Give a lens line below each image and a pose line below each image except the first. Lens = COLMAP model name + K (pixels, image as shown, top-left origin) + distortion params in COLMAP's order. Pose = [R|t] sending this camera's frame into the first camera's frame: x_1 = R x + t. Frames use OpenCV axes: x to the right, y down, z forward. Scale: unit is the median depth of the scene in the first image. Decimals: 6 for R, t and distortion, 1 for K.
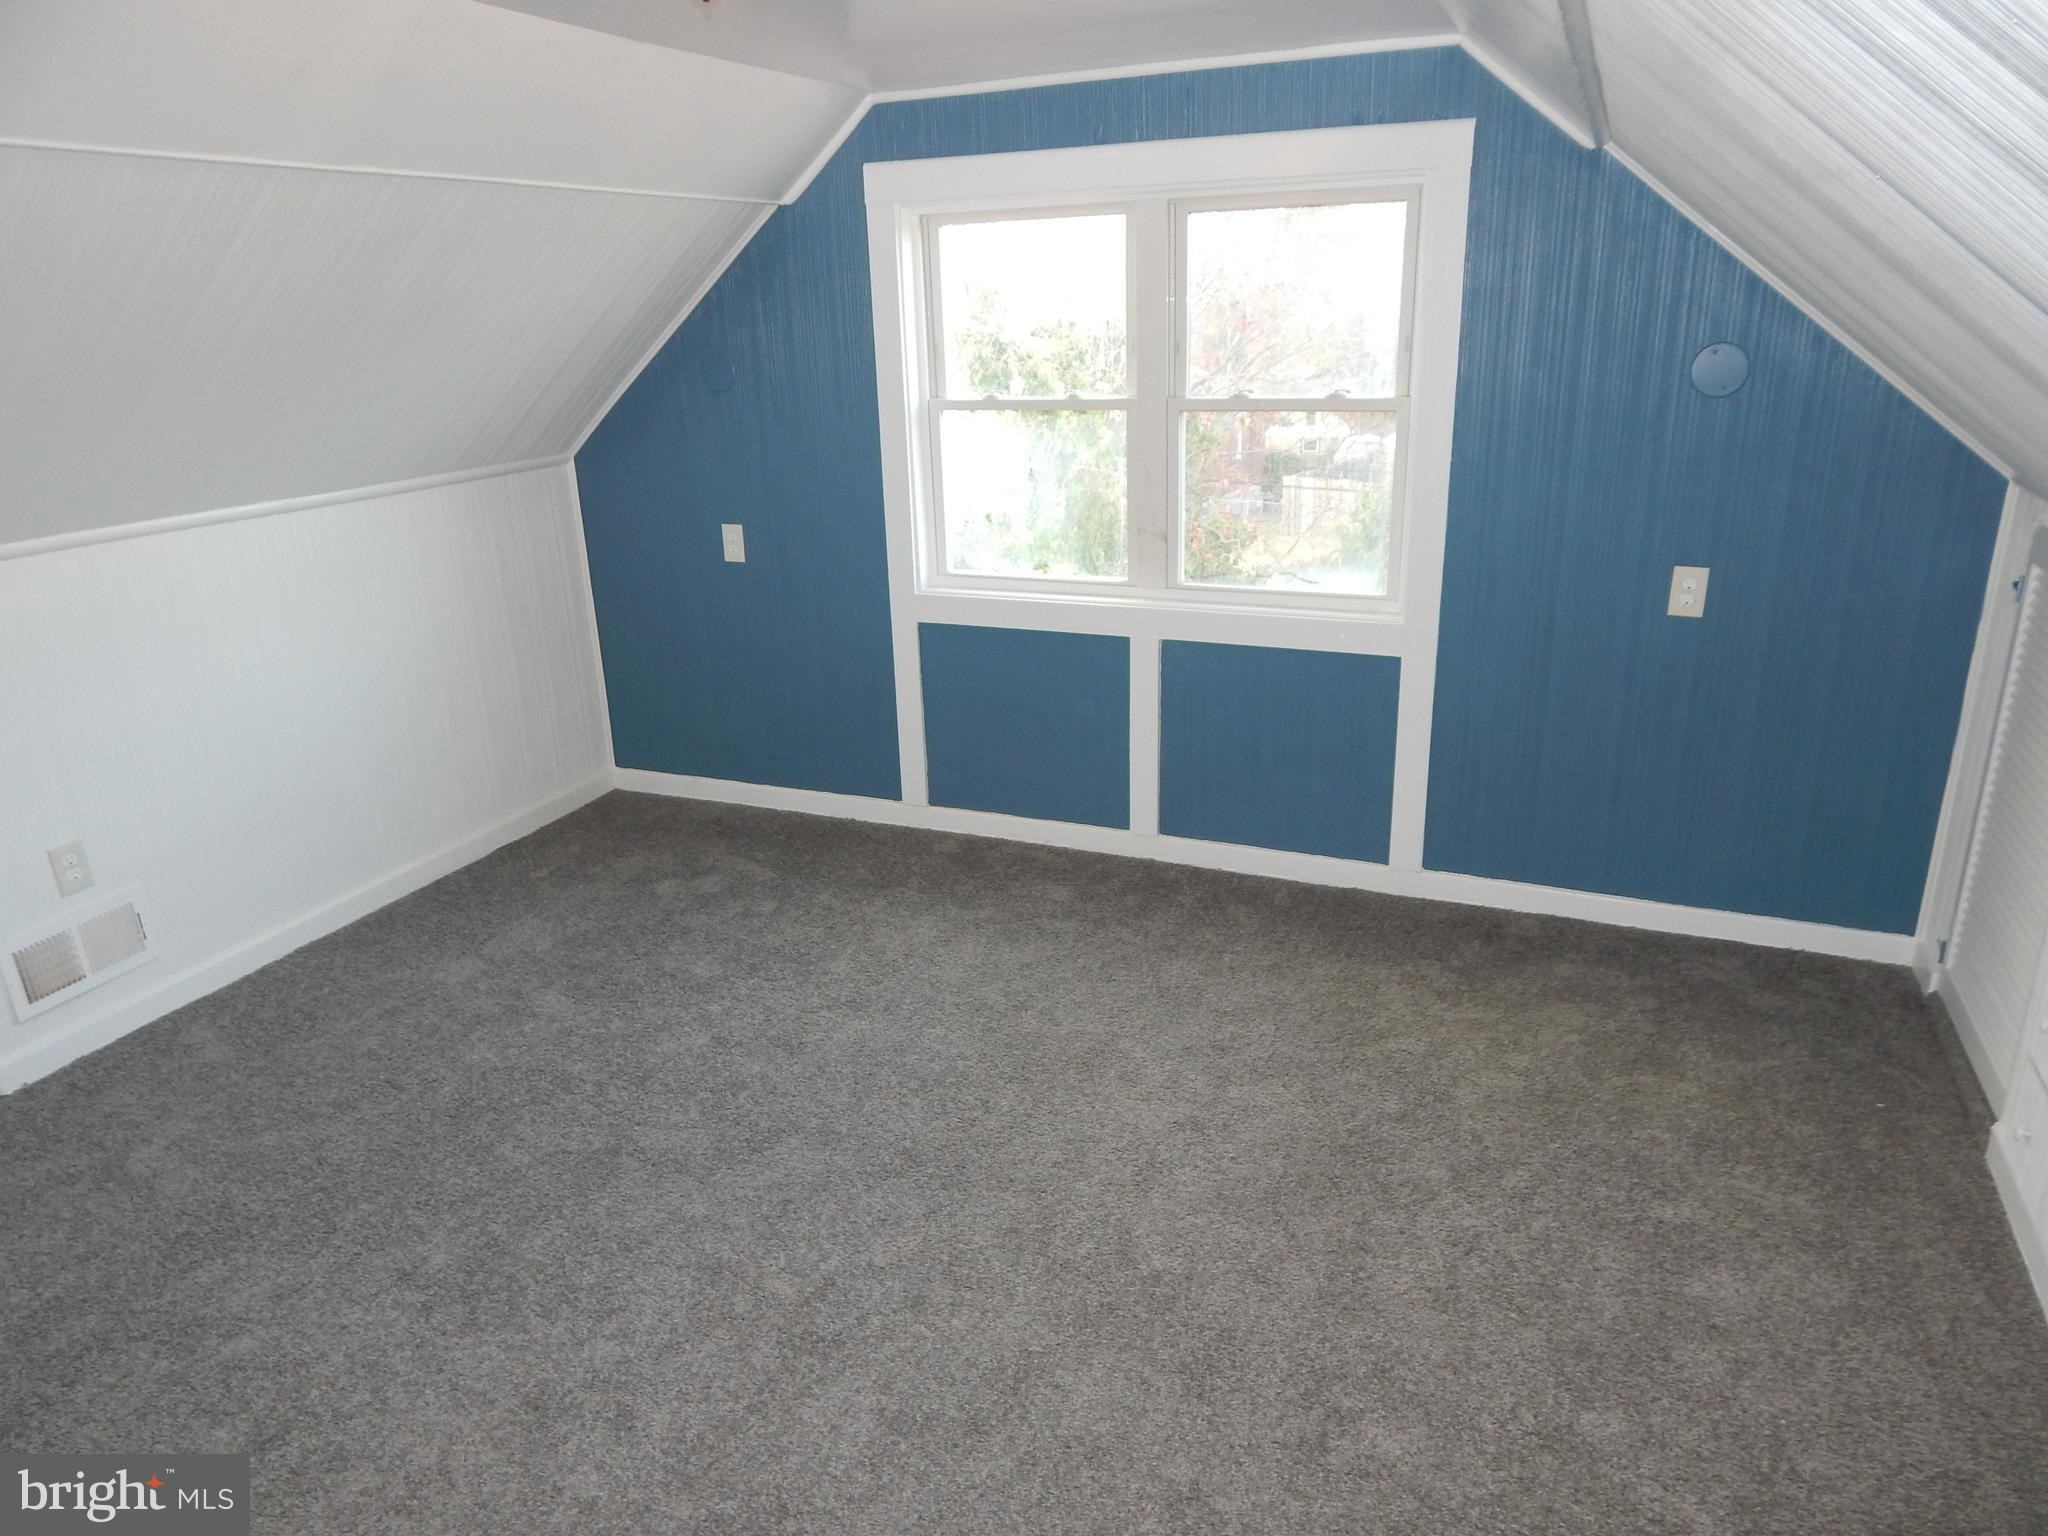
lens RADIAL K [[1344.8, 0, 1024.0], [0, 1344.8, 768.0], [0, 0, 1]] dist [0.004450, -0.005518]
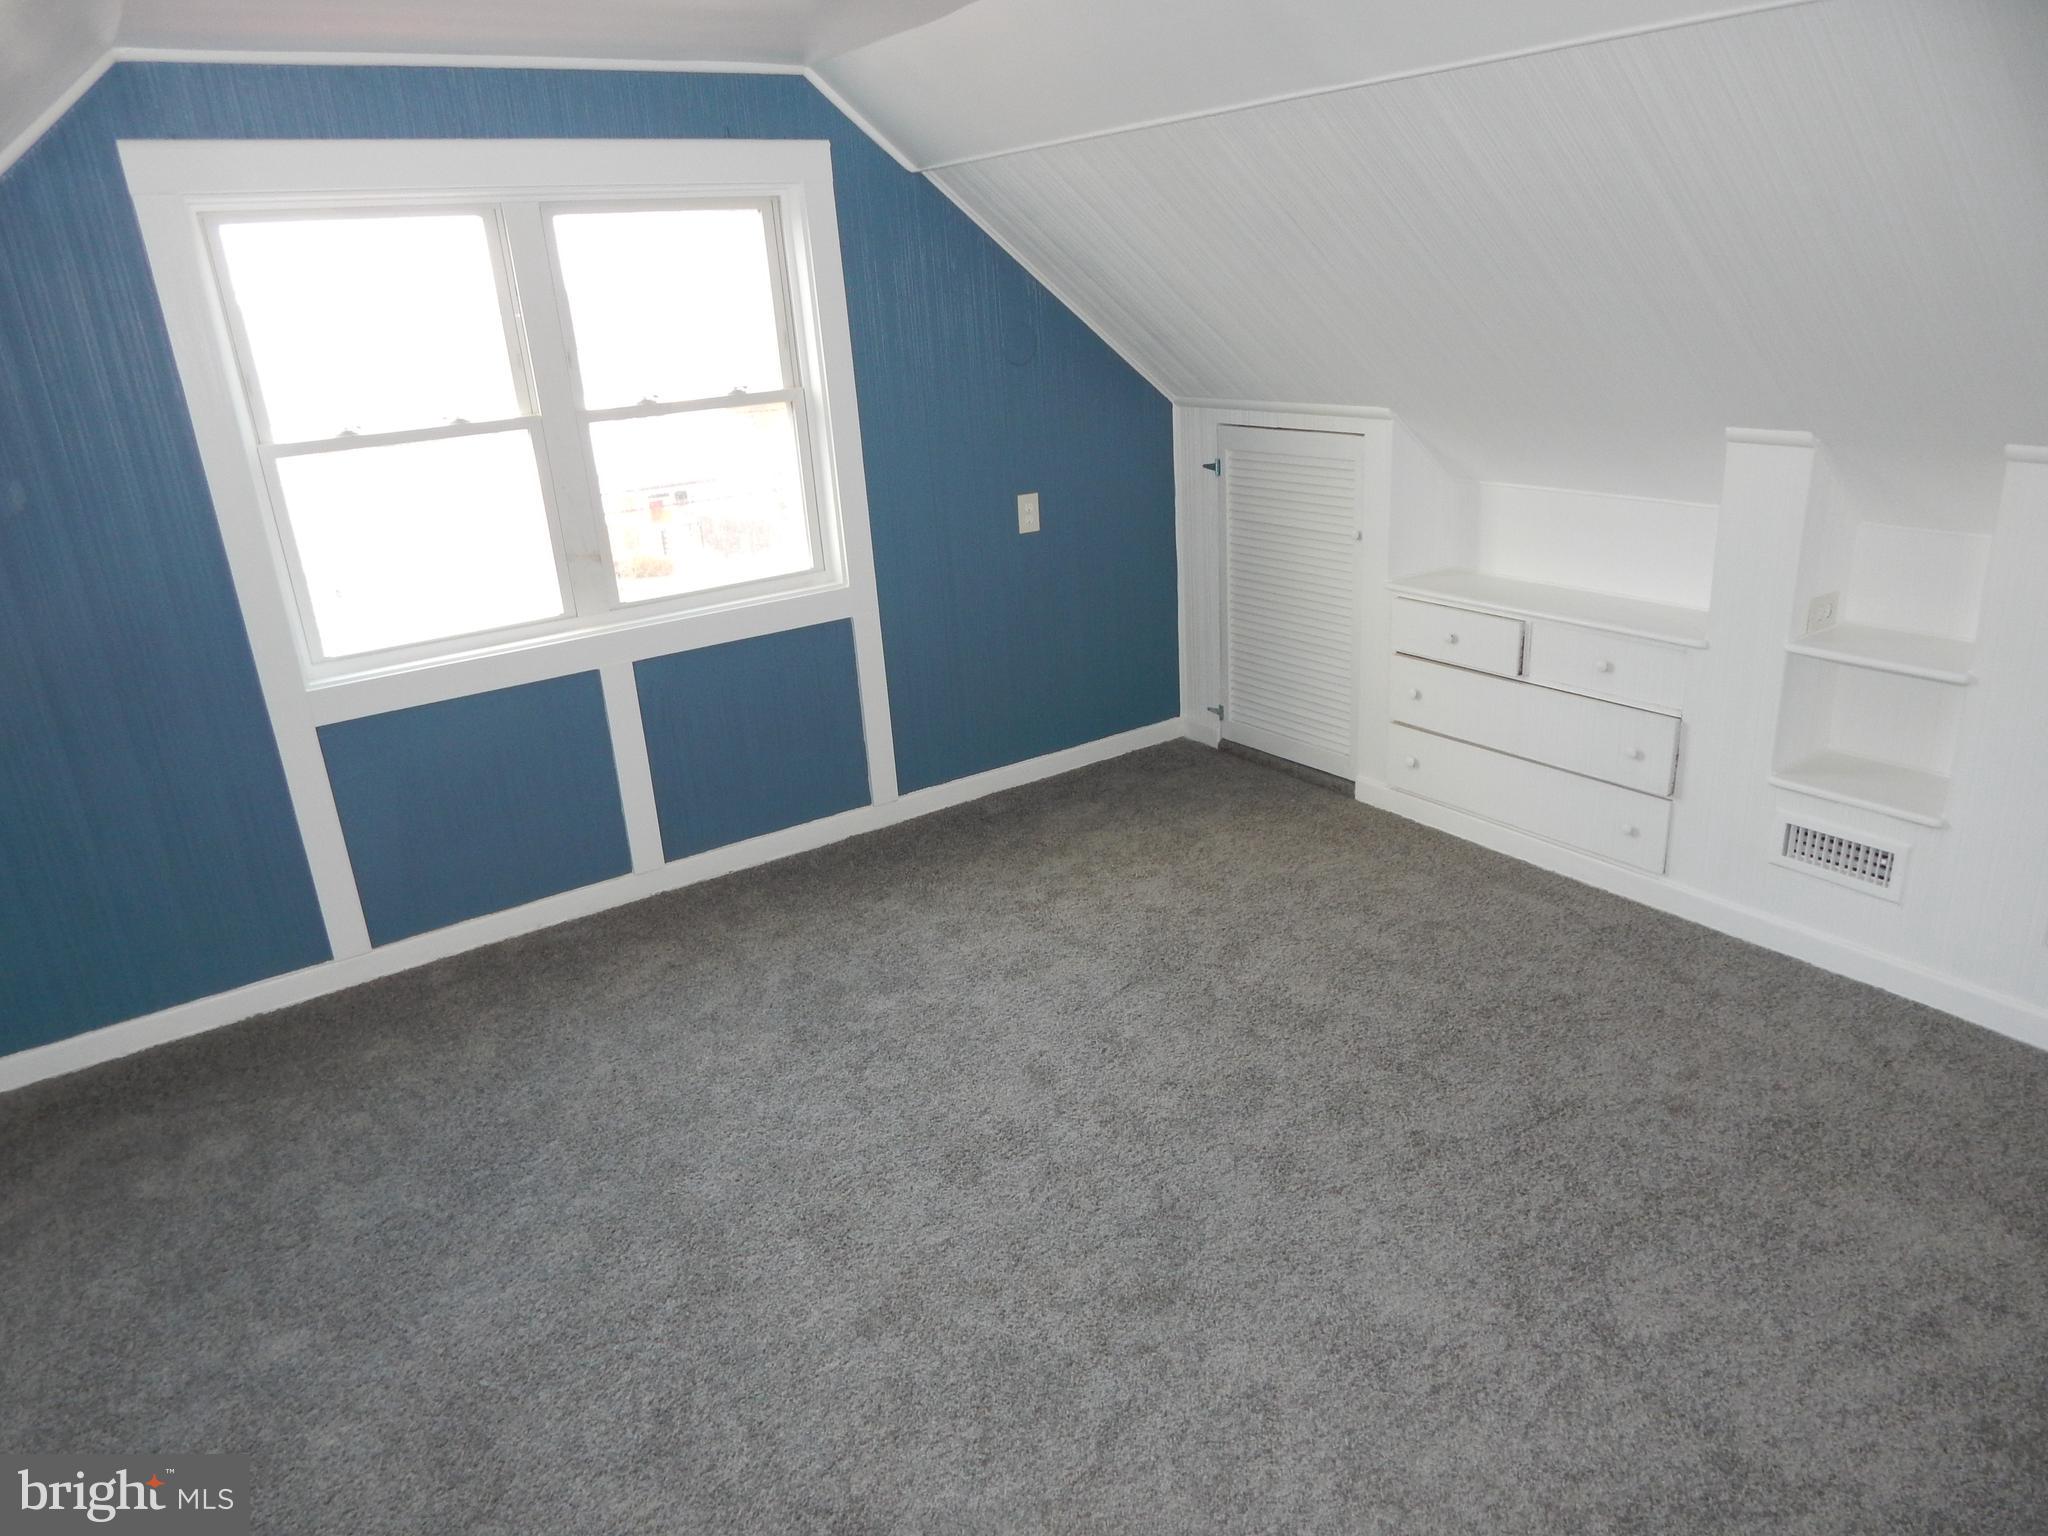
lens RADIAL K [[1344.8, 0, 1024.0], [0, 1344.8, 768.0], [0, 0, 1]] dist [0.004450, -0.005518]
pose [[0.538096, -0.294173, 0.789883, -0.541385], [0.319855, 0.938290, 0.131547, -0.063246], [-0.779837, 0.181864, 0.598983, 0.231255]]
